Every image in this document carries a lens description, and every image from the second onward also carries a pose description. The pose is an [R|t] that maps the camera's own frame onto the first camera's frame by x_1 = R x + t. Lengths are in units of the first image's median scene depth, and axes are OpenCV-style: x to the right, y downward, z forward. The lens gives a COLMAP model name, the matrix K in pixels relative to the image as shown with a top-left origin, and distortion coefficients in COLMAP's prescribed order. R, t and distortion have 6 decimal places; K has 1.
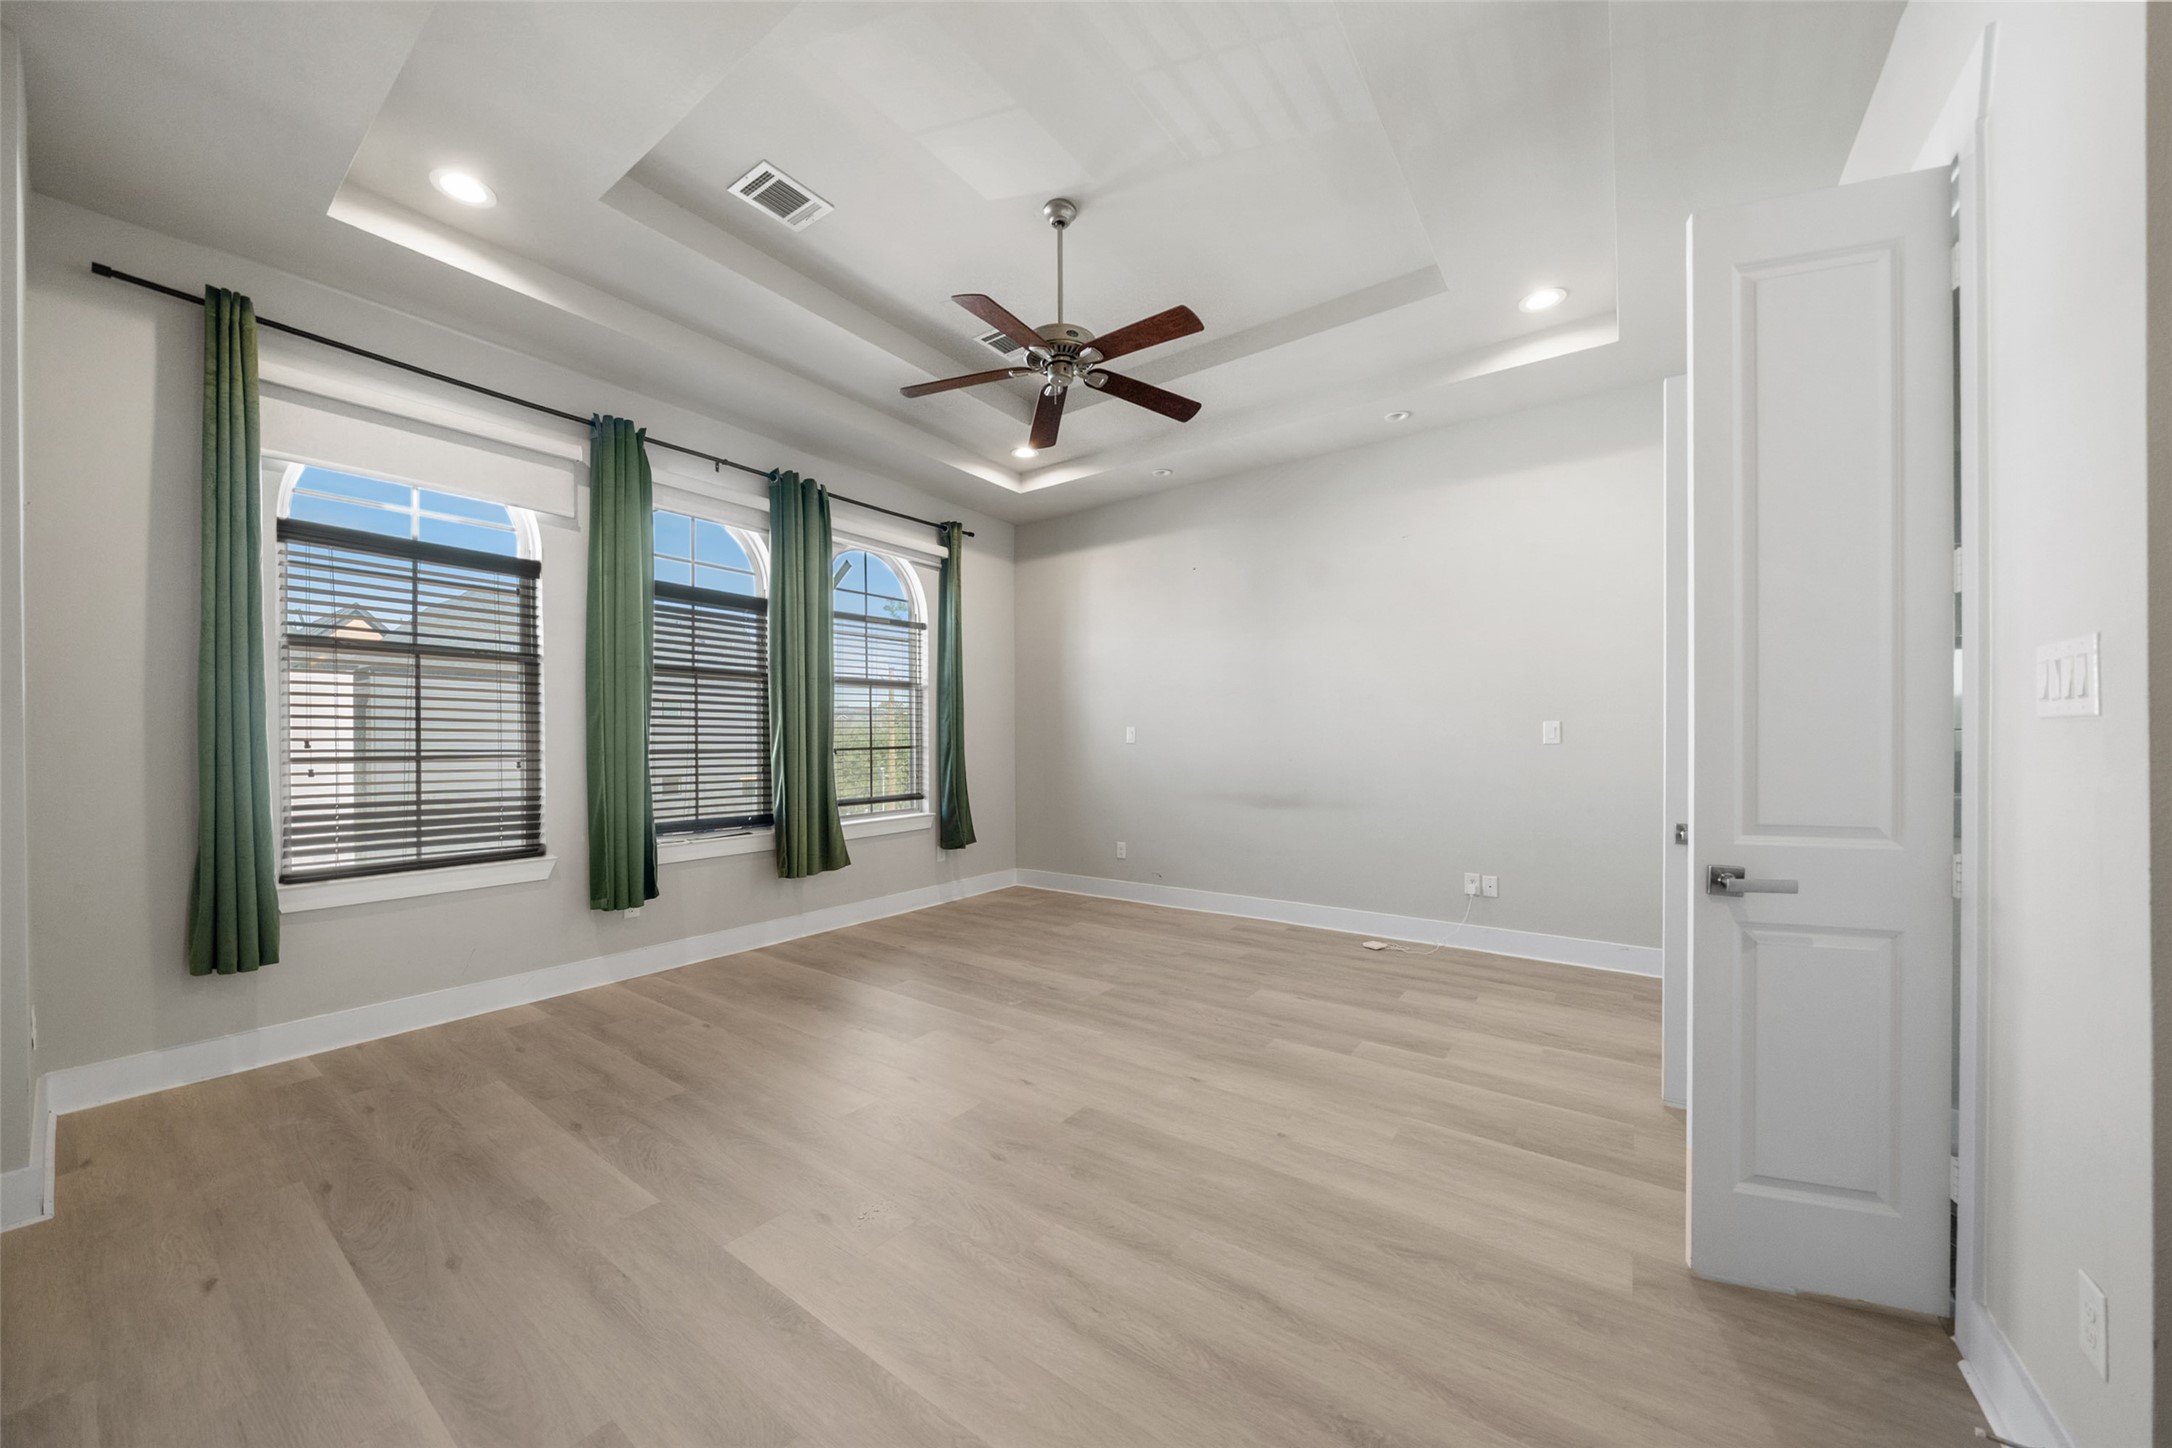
lens RADIAL K [[749.1, 0, 1087.8], [0, 749.1, 740.6], [0, 0, 1]] dist [-0.007466, -0.000566]
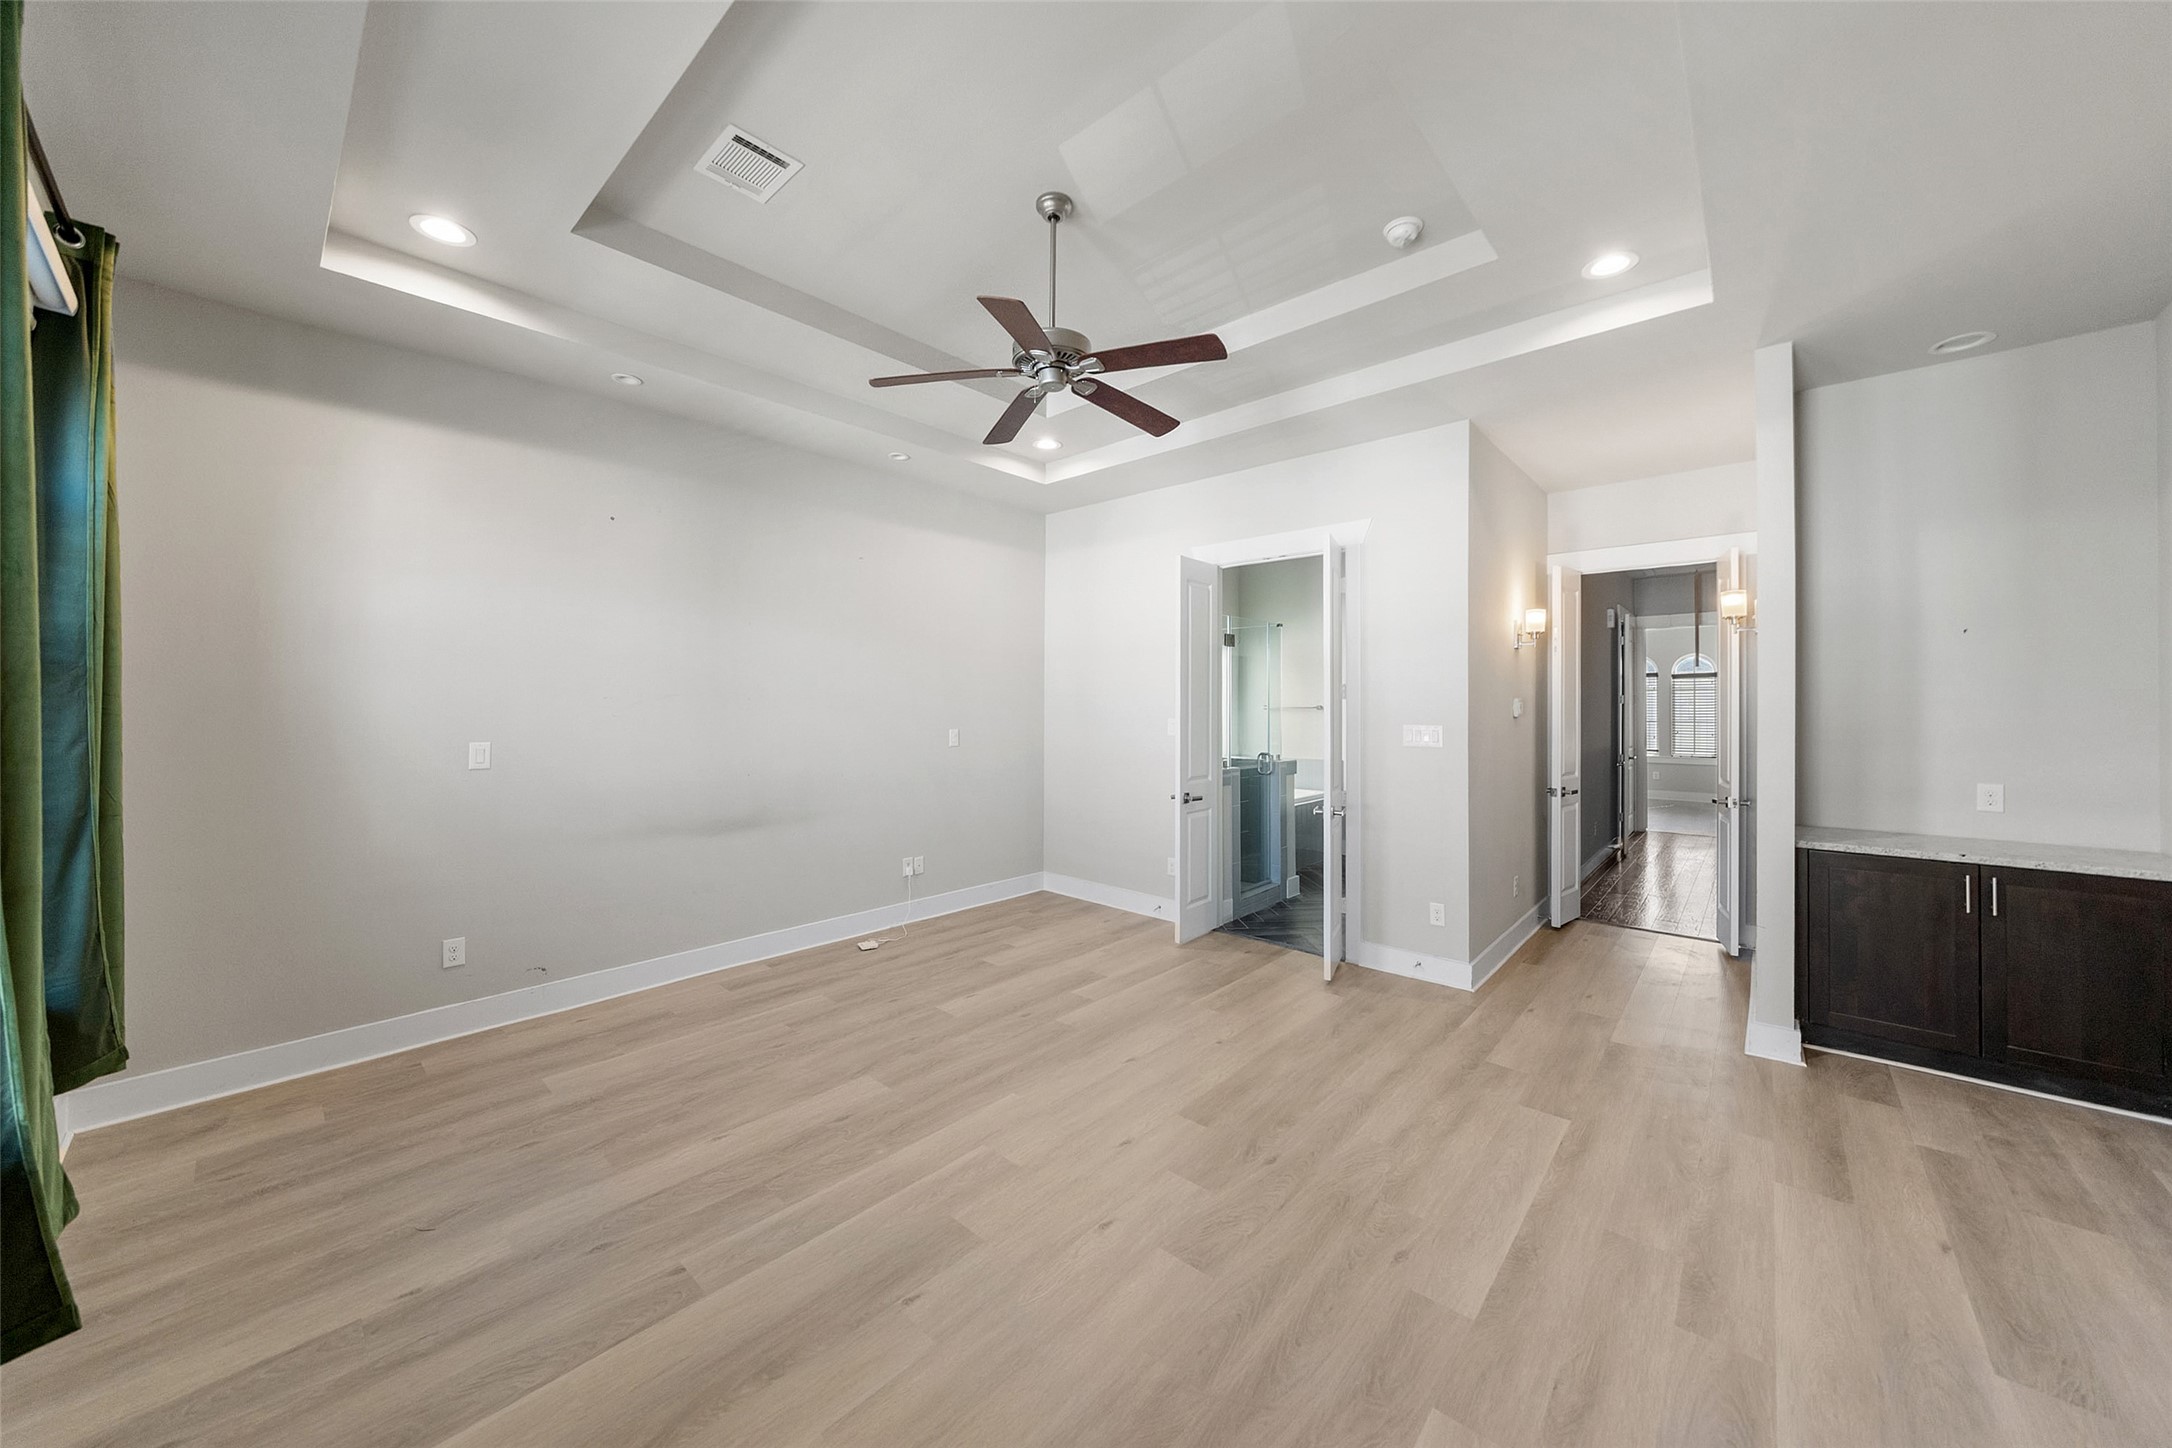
lens RADIAL K [[749.1, 0, 1099.3], [0, 749.1, 707.3], [0, 0, 1]] dist [-0.007466, -0.000566]
pose [[0.112542, 0.002004, 0.993645, -0.718161], [0.002306, 0.999995, -0.002278, -0.065204], [-0.993644, 0.002547, 0.112537, 0.647089]]
